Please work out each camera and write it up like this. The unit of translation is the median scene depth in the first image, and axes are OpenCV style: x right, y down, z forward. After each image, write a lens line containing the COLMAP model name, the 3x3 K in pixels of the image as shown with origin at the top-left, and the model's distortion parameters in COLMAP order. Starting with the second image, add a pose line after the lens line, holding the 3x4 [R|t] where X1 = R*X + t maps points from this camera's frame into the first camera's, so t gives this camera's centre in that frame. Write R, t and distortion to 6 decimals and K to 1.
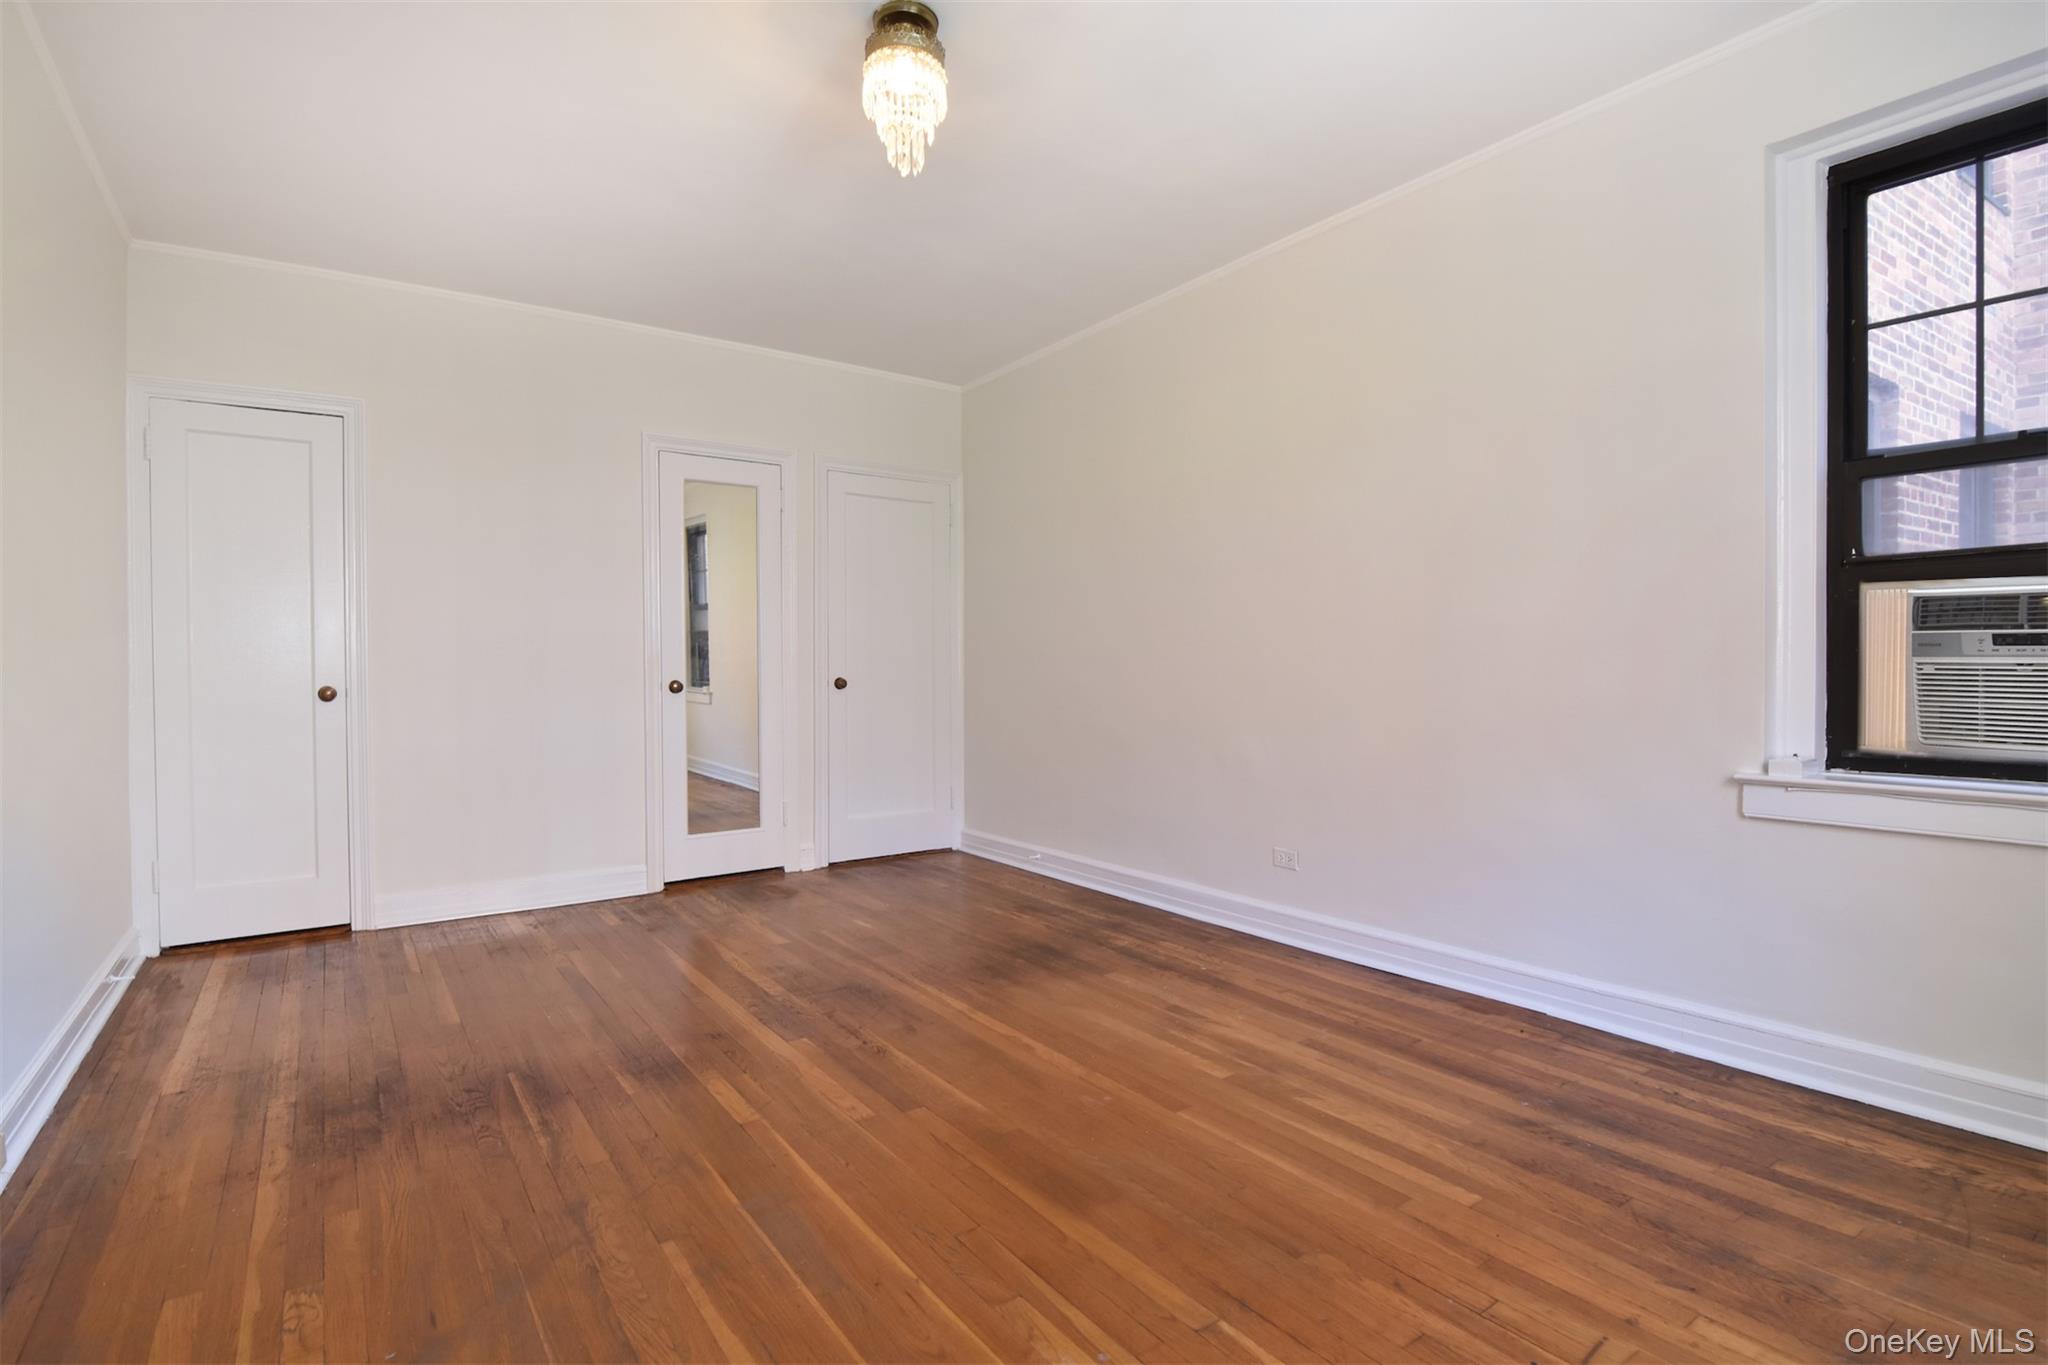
lens RADIAL K [[986.7, 0, 1024.0], [0, 986.7, 682.5], [0, 0, 1]] dist [-0.003310, -0.012606]
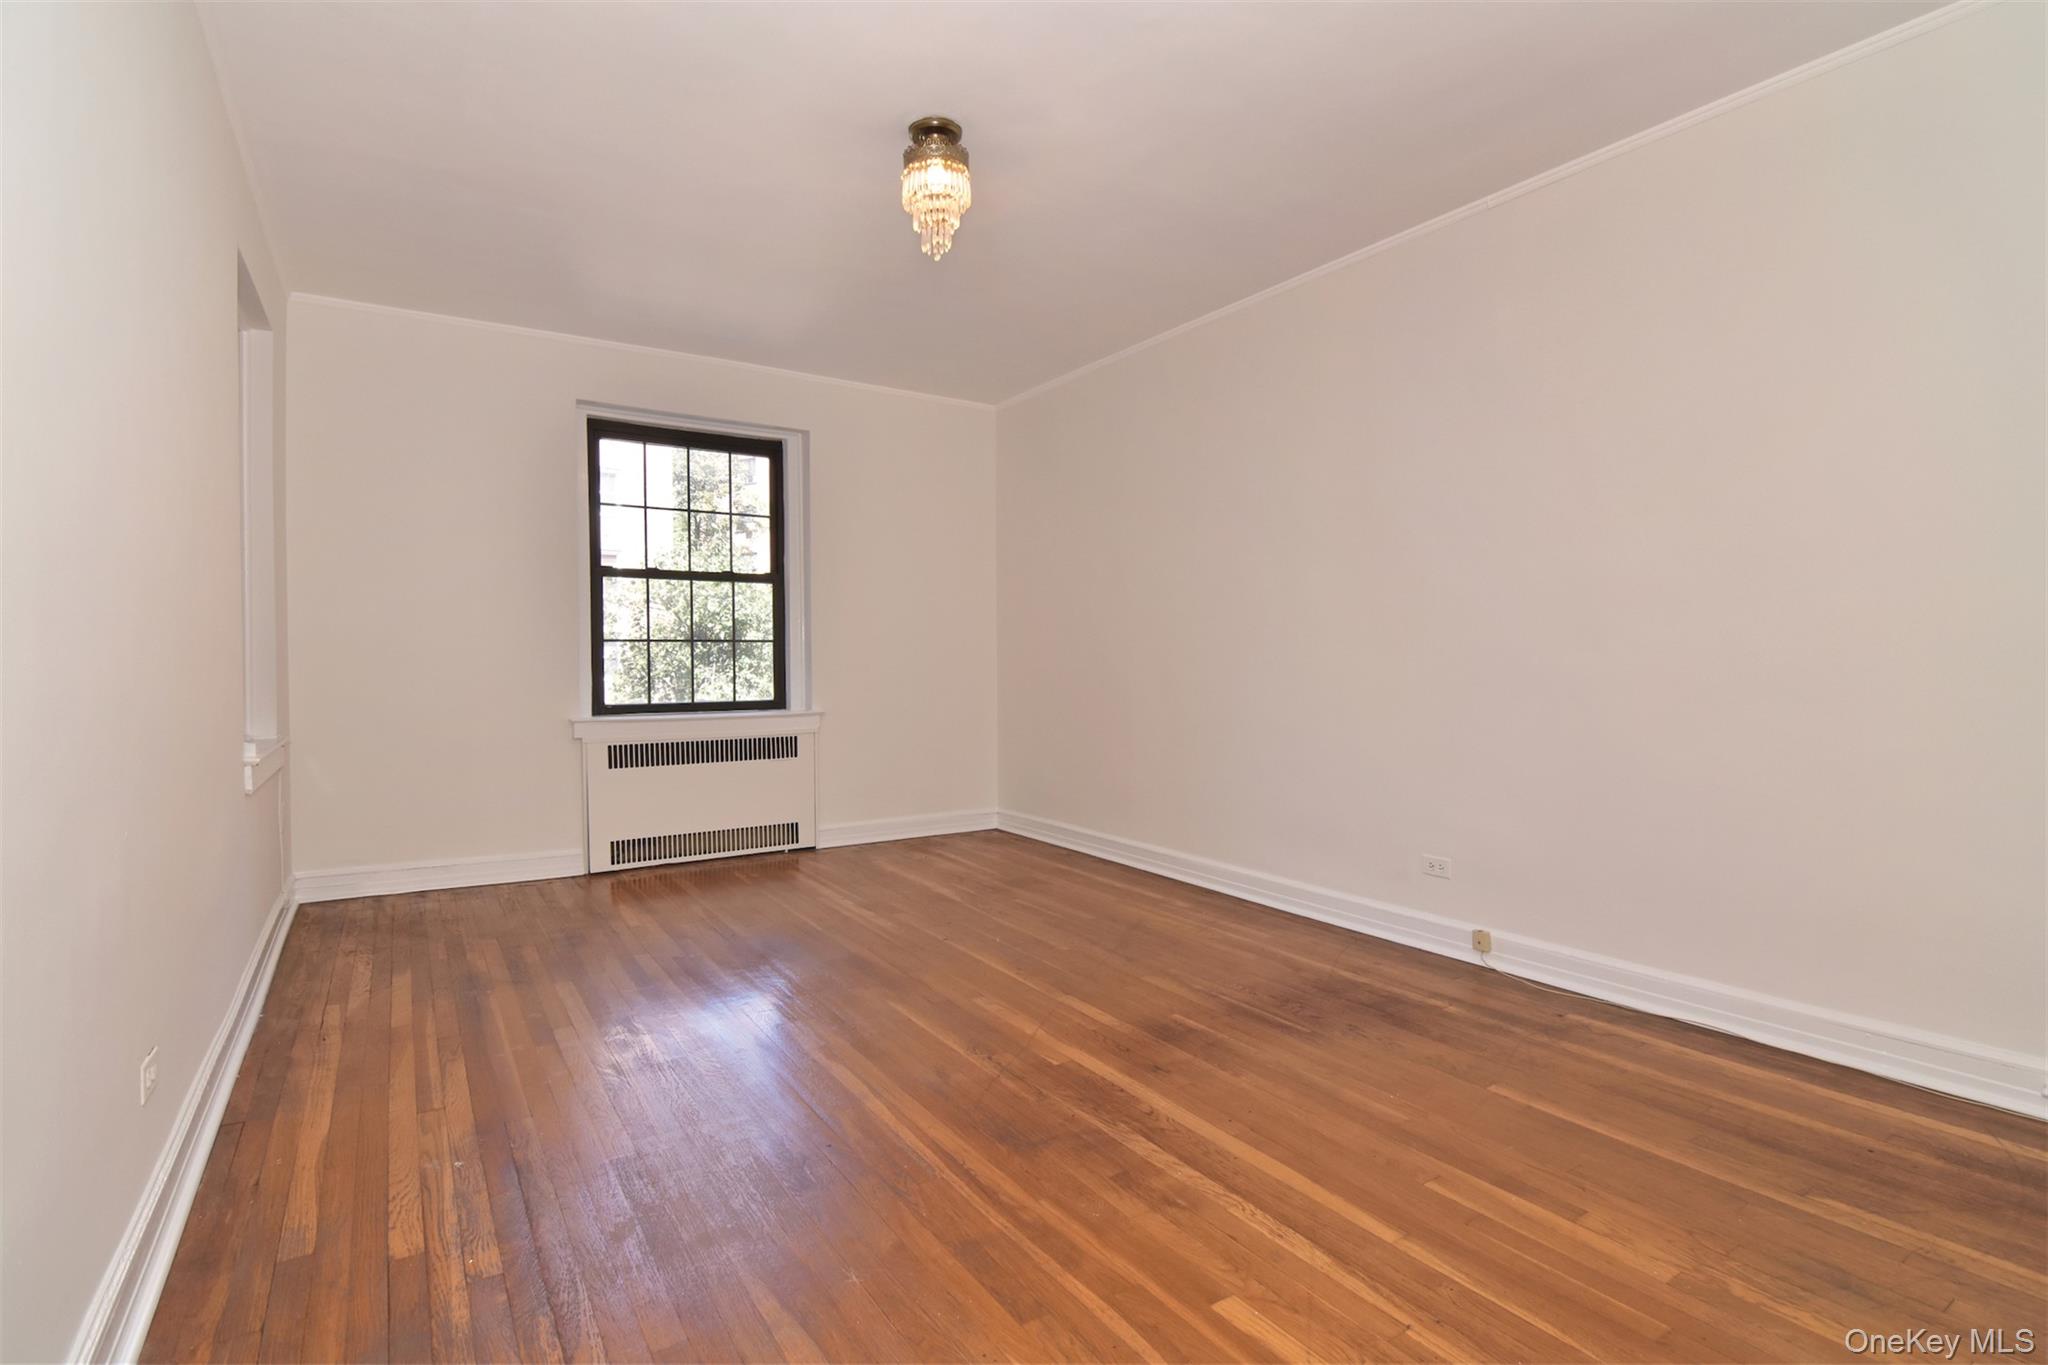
lens RADIAL K [[986.7, 0, 1024.0], [0, 986.7, 682.5], [0, 0, 1]] dist [-0.003310, -0.012606]
pose [[-0.998879, 0.009113, 0.046457, -0.259699], [0.011067, 0.999057, 0.041982, -0.037835], [-0.046031, 0.042449, -0.998038, 2.074956]]
